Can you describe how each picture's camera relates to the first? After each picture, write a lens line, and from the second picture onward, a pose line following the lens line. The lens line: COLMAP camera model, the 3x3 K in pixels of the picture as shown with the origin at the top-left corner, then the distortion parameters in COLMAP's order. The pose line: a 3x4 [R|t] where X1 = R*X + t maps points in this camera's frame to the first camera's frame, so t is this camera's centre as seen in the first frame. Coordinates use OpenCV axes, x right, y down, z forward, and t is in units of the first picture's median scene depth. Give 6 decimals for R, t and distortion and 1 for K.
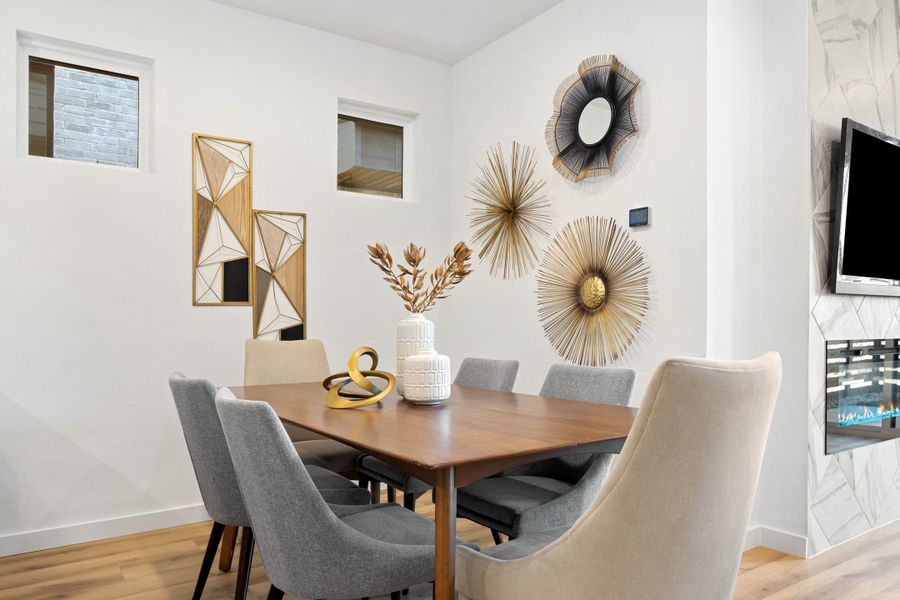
lens RADIAL K [[674.5, 0, 450.0], [0, 674.5, 300.0], [0, 0, 1]] dist [0.007165, 0.077663]
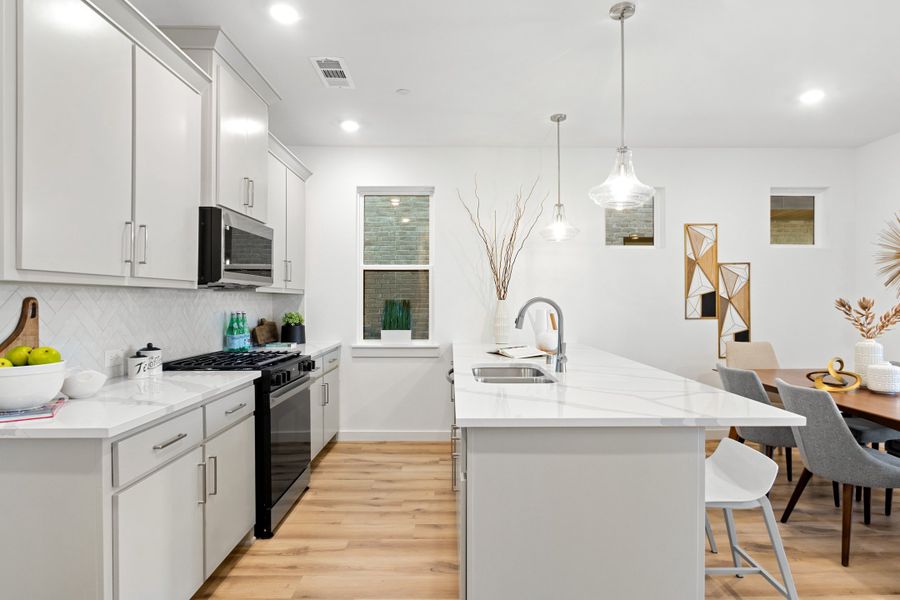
lens RADIAL K [[494.1, 0, 462.2], [0, 494.1, 294.7], [0, 0, 1]] dist [-0.000277, 0.000739]
pose [[0.835971, -0.003593, -0.548762, -0.154087], [0.015149, 0.999749, 0.016531, -0.088331], [0.548565, -0.022132, 0.835815, -0.423816]]
